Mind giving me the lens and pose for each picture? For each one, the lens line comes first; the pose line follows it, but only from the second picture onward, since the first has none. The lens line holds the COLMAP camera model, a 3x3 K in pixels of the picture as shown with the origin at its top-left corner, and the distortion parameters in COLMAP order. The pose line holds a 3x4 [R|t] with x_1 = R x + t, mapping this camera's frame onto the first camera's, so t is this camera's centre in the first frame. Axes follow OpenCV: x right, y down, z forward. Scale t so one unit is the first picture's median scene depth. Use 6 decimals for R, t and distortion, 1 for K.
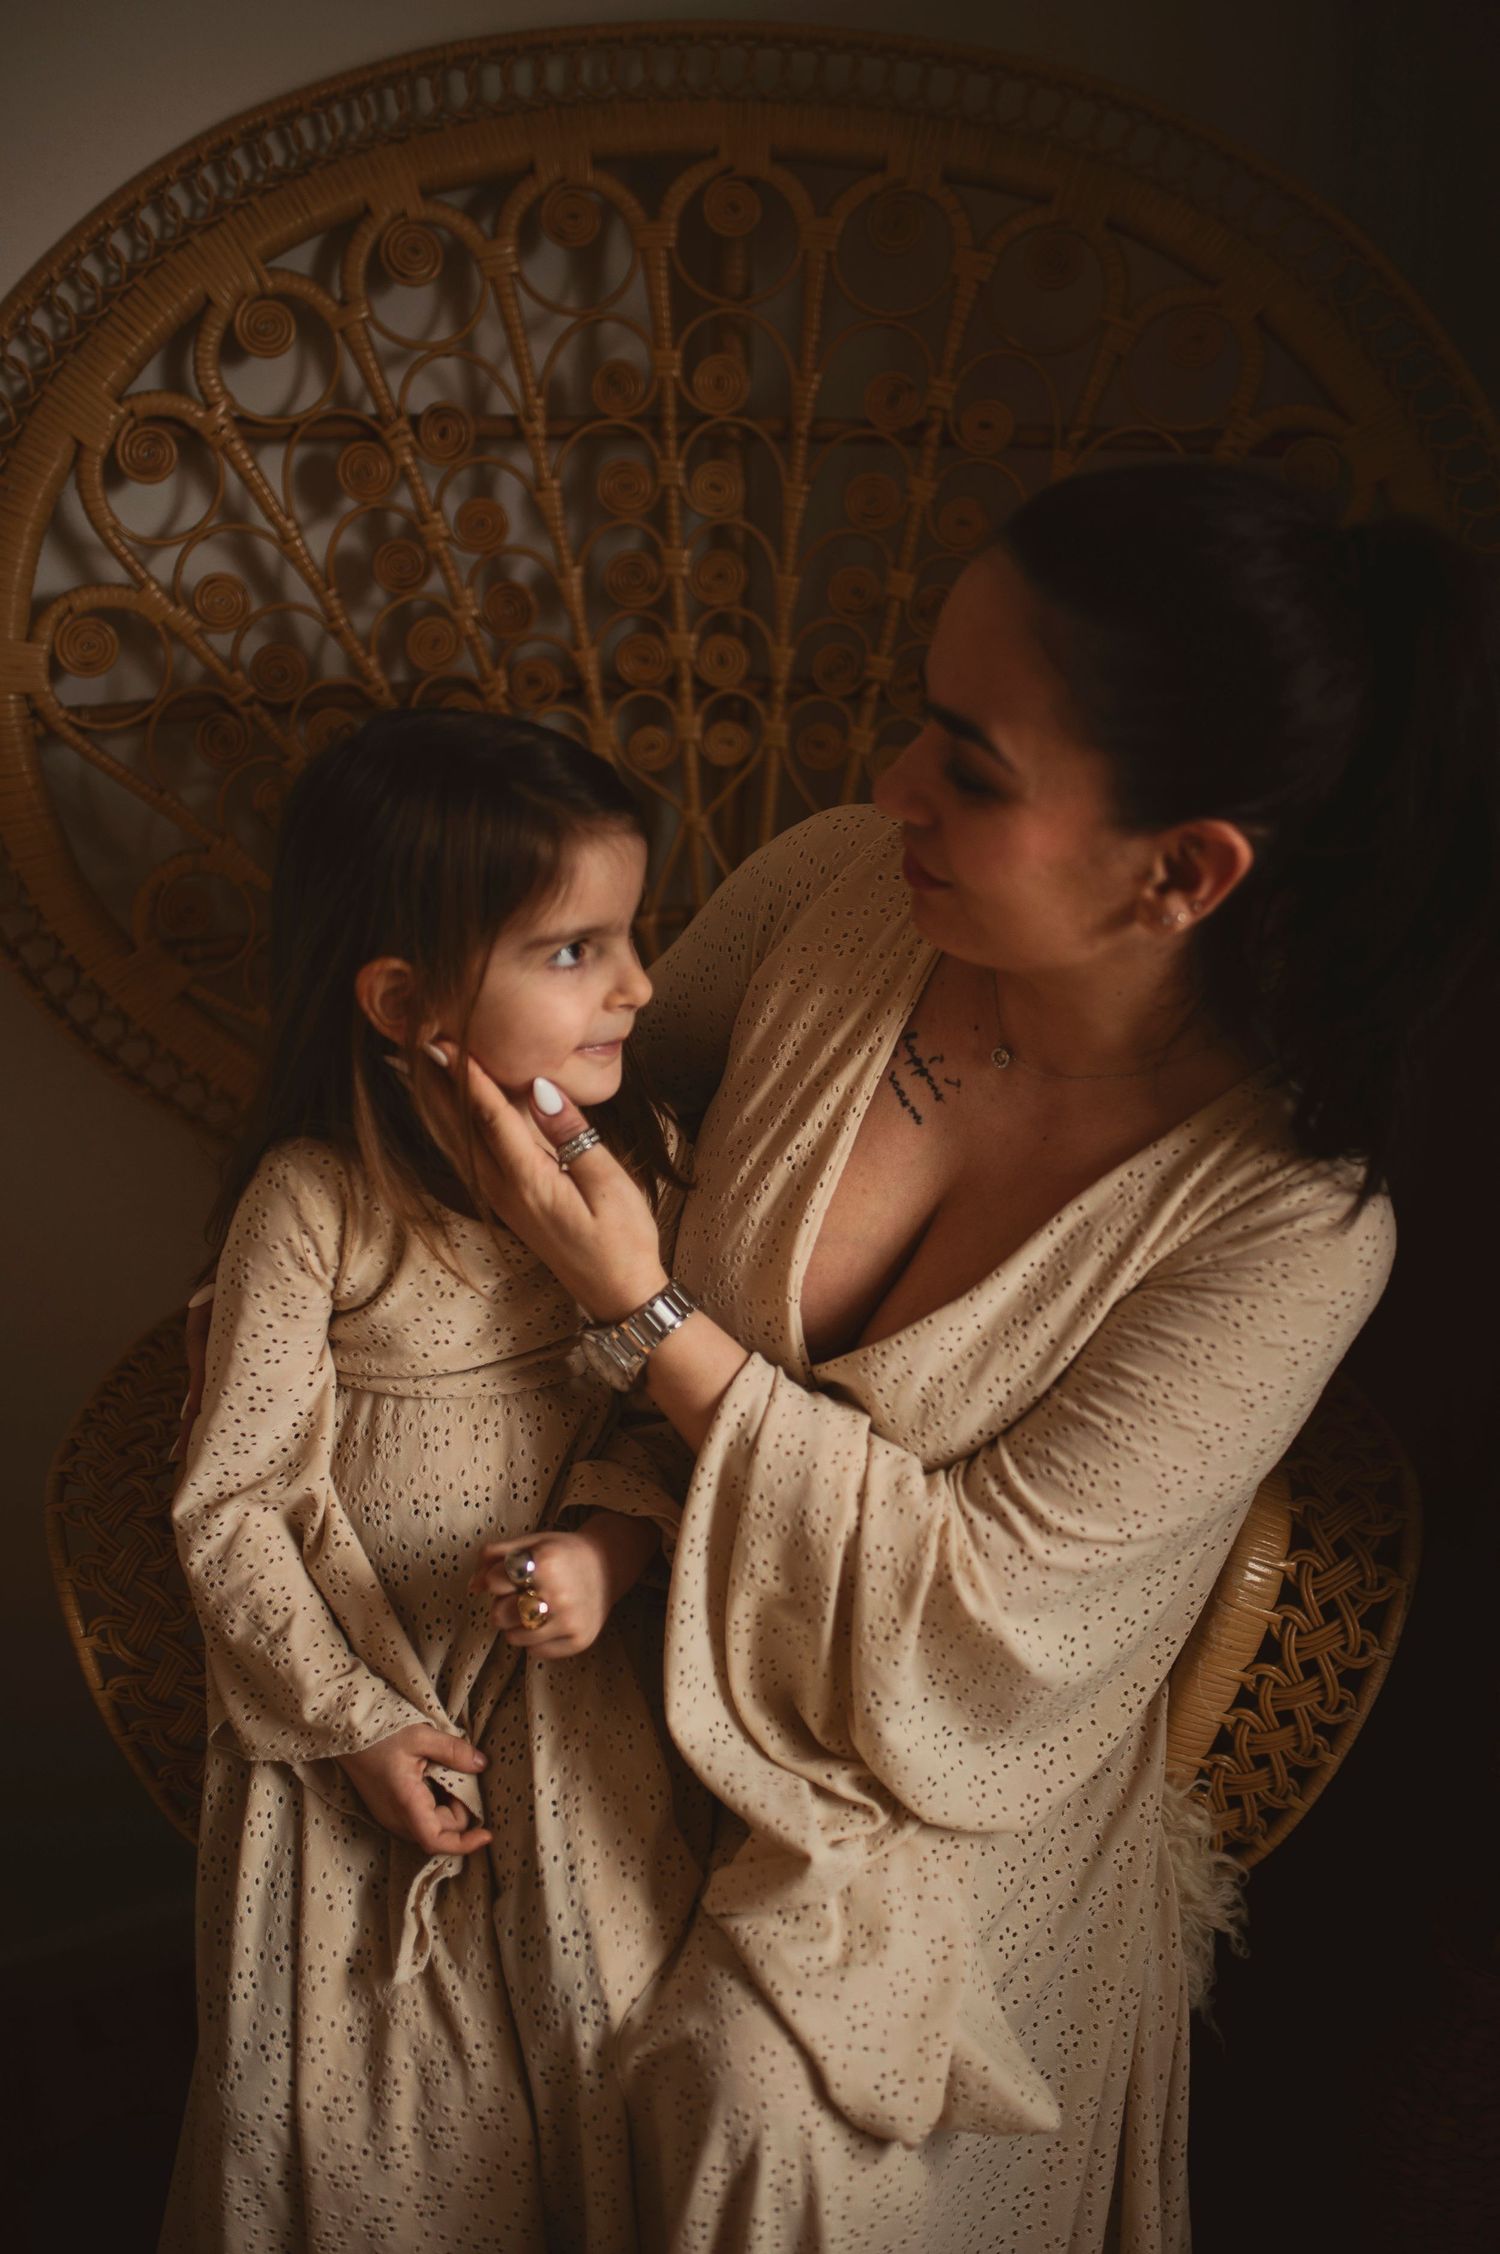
lens RADIAL K [[2183.8, 0, 735.3], [0, 2183.8, 1123.3], [0, 0, 1]] dist [-0.021225, 0.000000]
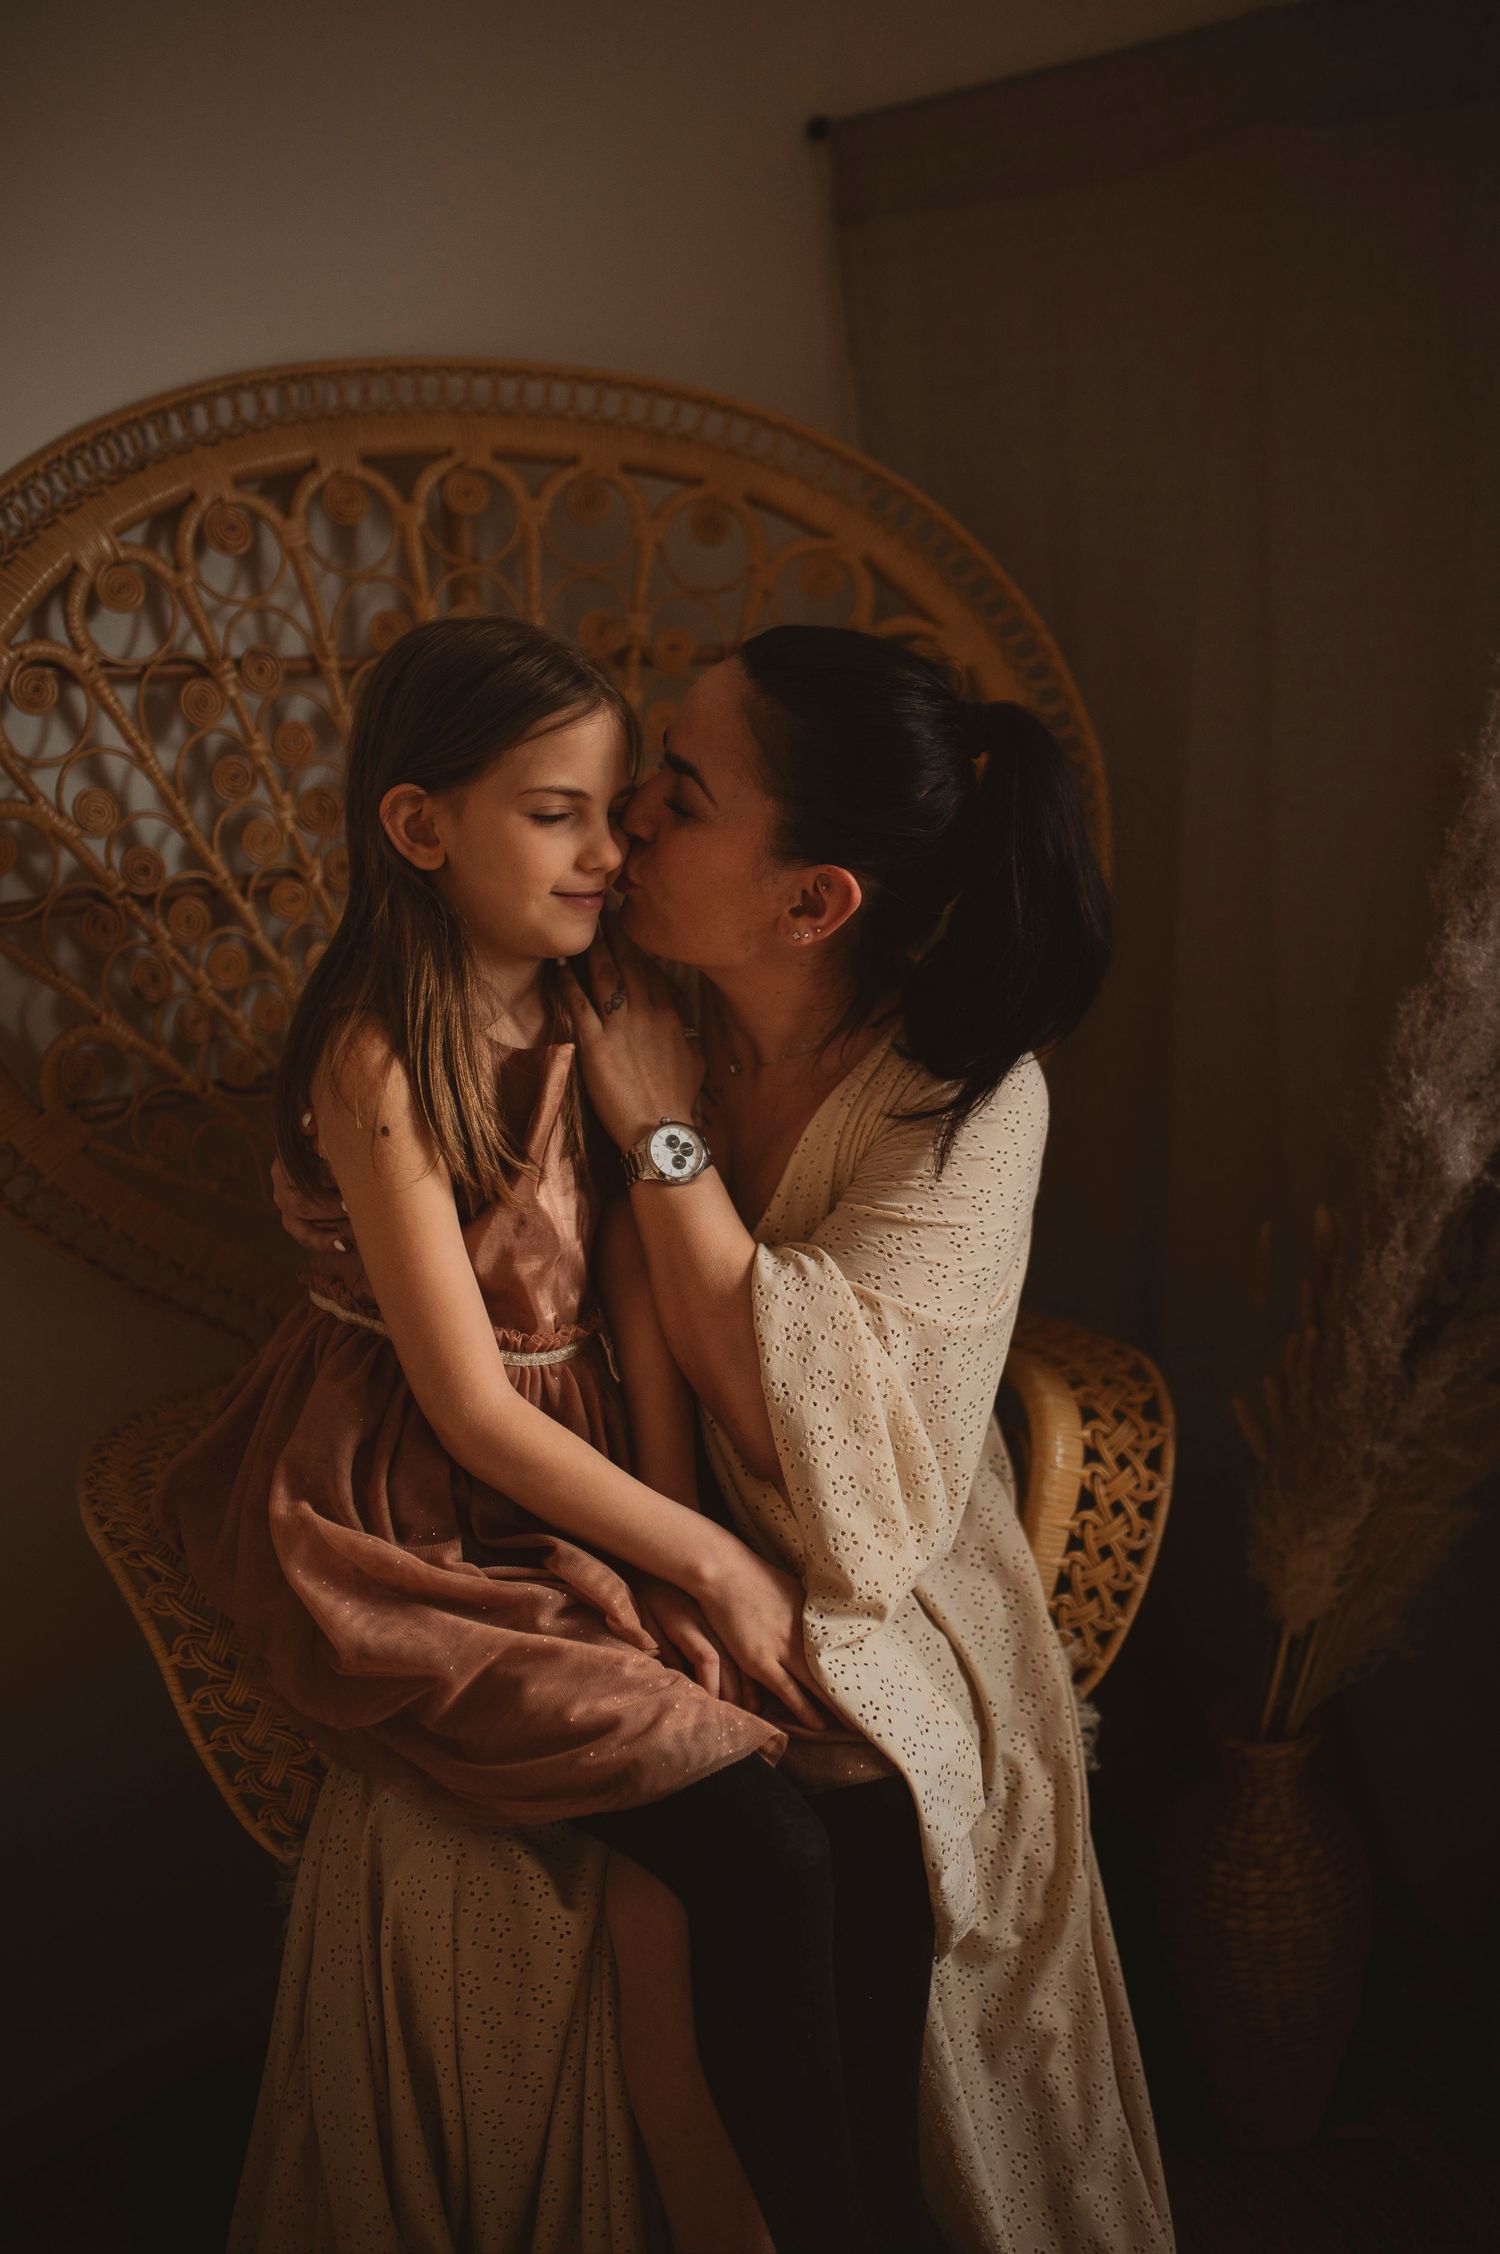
lens RADIAL K [[2183.8, 0, 755.3], [0, 2183.8, 1111.8], [0, 0, 1]] dist [-0.021225, 0.000000]
pose [[0.936665, -0.112465, 0.331677, -0.312850], [0.169144, 0.974534, -0.147223, 0.155849], [-0.306673, 0.194000, 0.931835, -0.183929]]
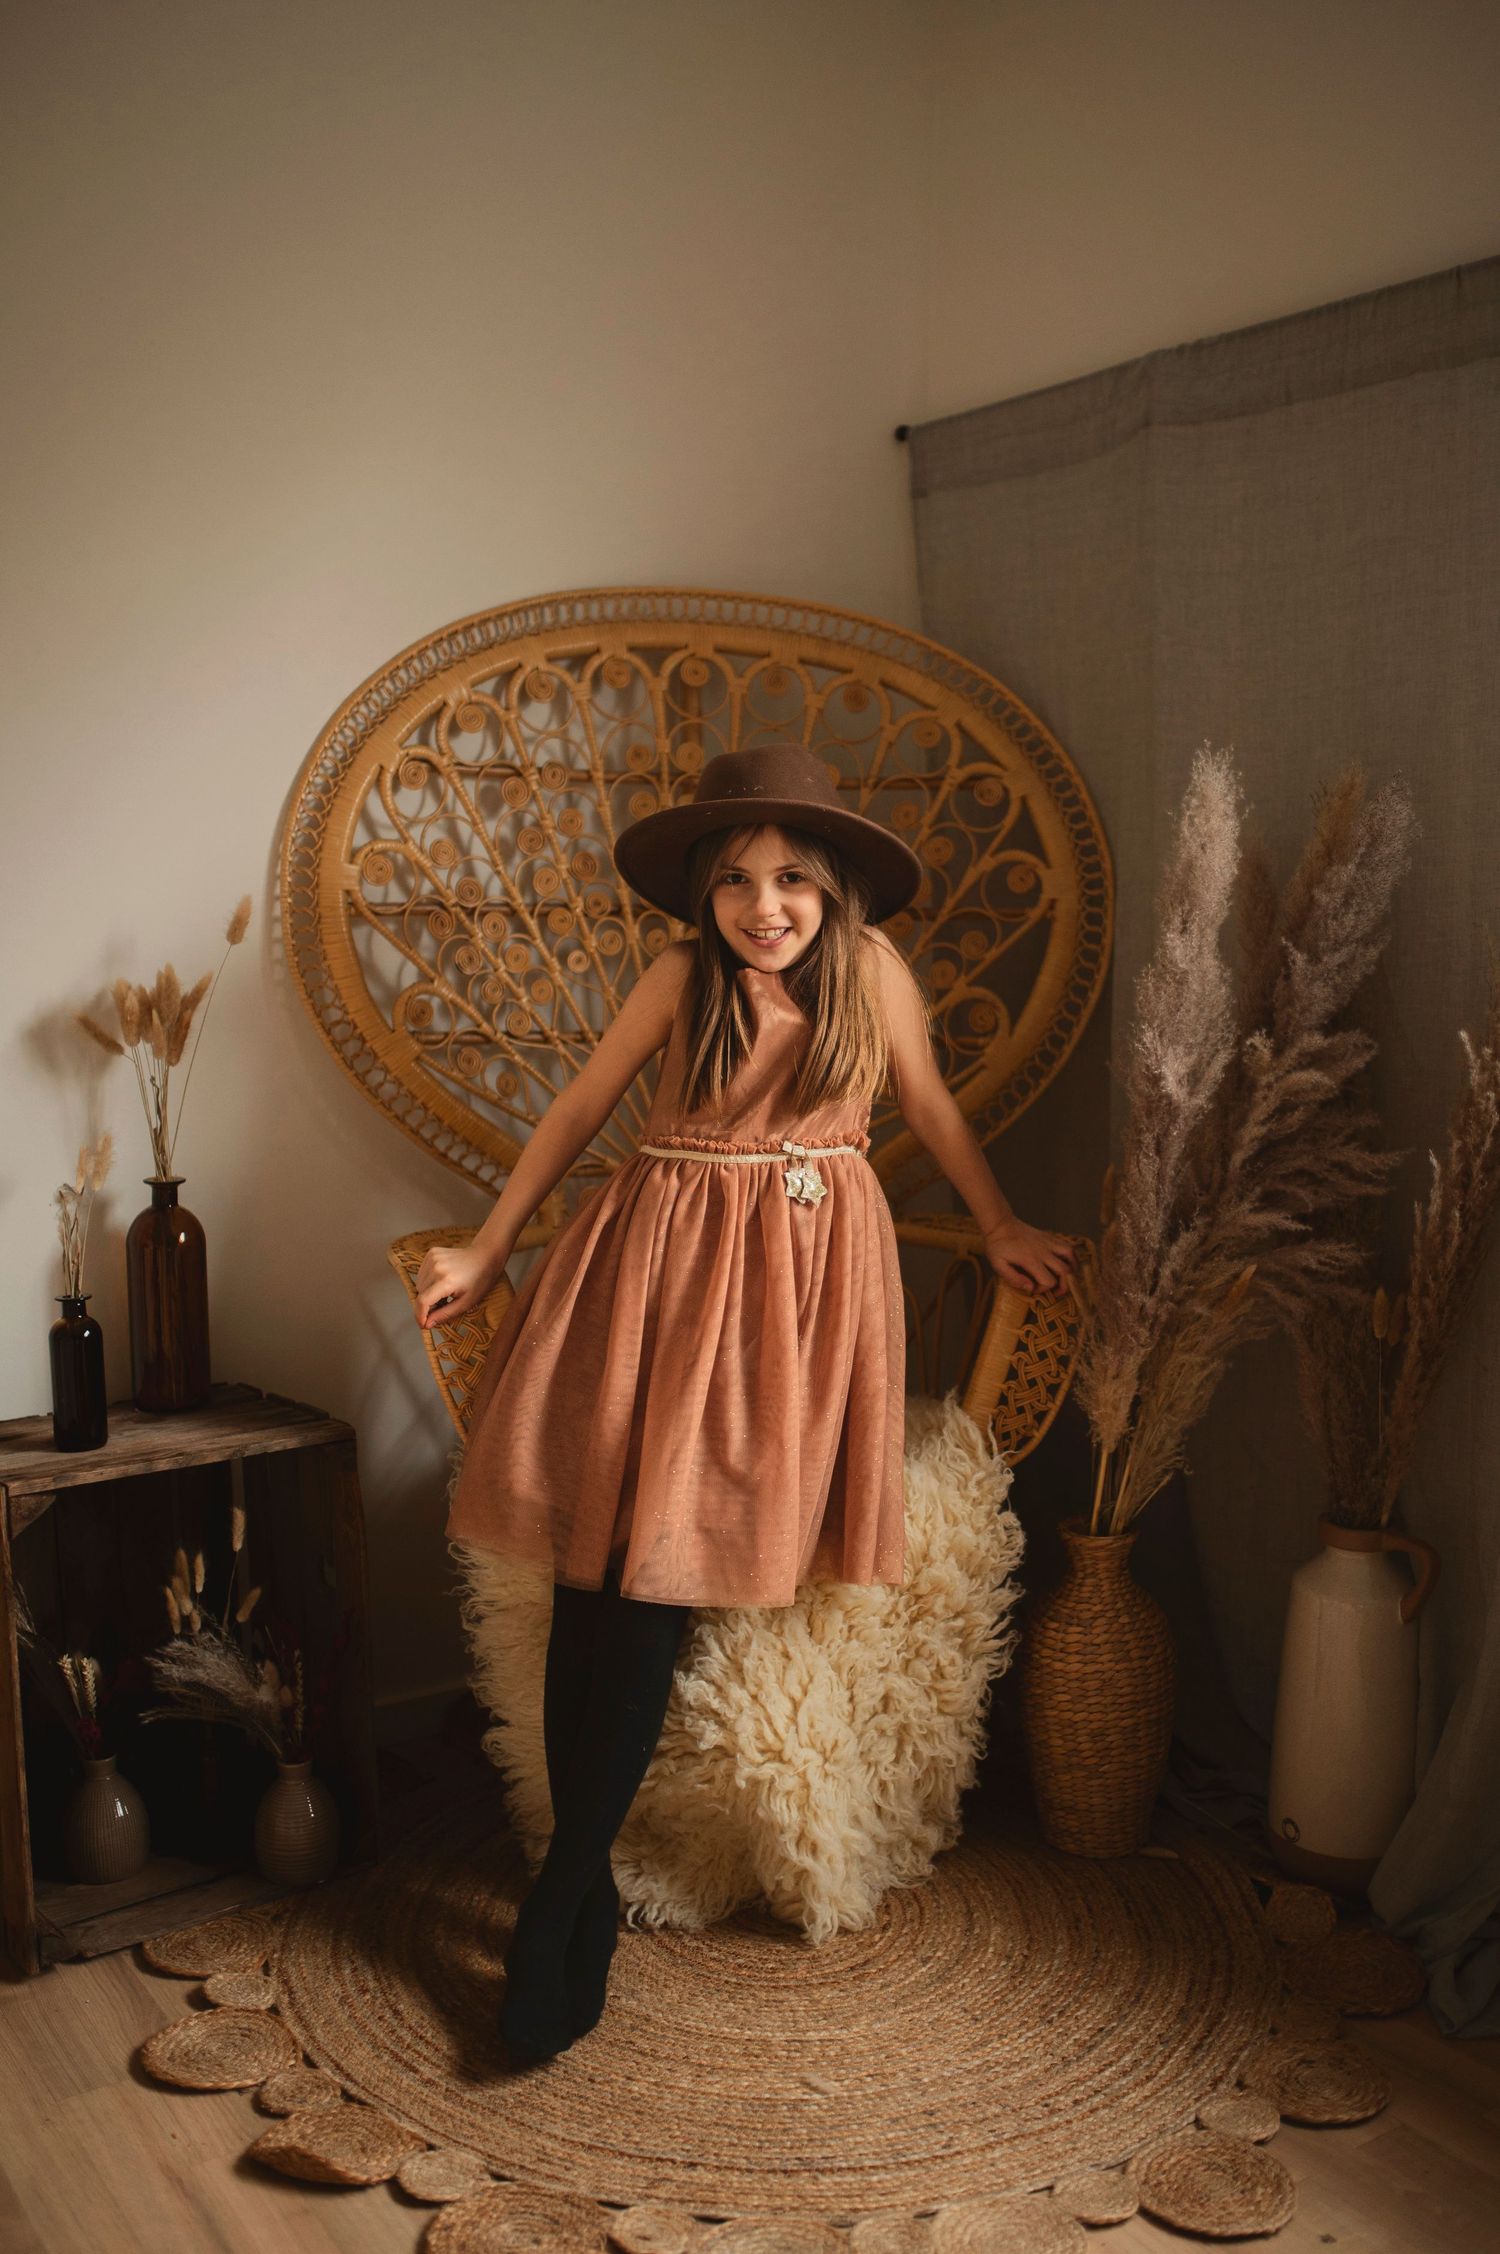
lens RADIAL K [[2119.9, 0, 726.9], [0, 2119.9, 1147.4], [0, 0, 1]] dist [0.013732, 0.000000]
pose [[0.987080, -0.017200, 0.159301, -0.293369], [0.061605, 0.958537, -0.278229, 0.545890], [-0.147910, 0.284448, 0.947213, -0.732570]]
